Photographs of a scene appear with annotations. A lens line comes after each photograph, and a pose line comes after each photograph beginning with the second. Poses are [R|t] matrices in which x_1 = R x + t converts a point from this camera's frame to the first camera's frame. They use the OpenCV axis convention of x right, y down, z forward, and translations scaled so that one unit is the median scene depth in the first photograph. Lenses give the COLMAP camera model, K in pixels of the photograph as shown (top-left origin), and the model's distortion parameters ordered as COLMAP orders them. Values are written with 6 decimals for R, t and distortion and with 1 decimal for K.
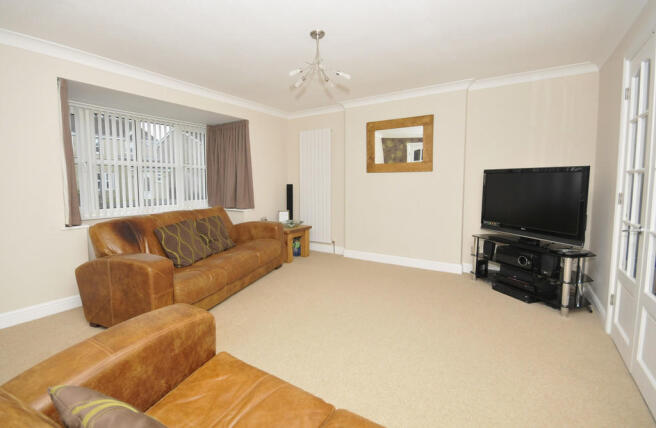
lens RADIAL K [[313.2, 0, 326.7], [0, 313.2, 207.7], [0, 0, 1]] dist [-0.000528, -0.000058]
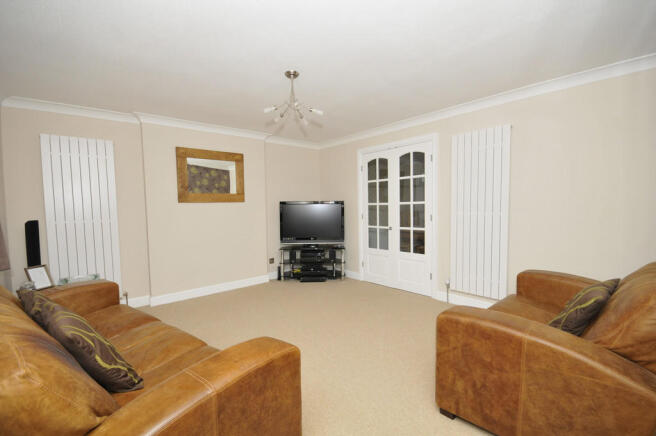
lens RADIAL K [[288.6, 0, 325.9], [0, 288.6, 219.3], [0, 0, 1]] dist [0.000972, 0.000346]
pose [[0.257351, -0.041497, 0.965426, -0.635378], [0.099566, 0.994899, 0.016223, -0.039699], [-0.961175, 0.091949, 0.260170, 0.438192]]
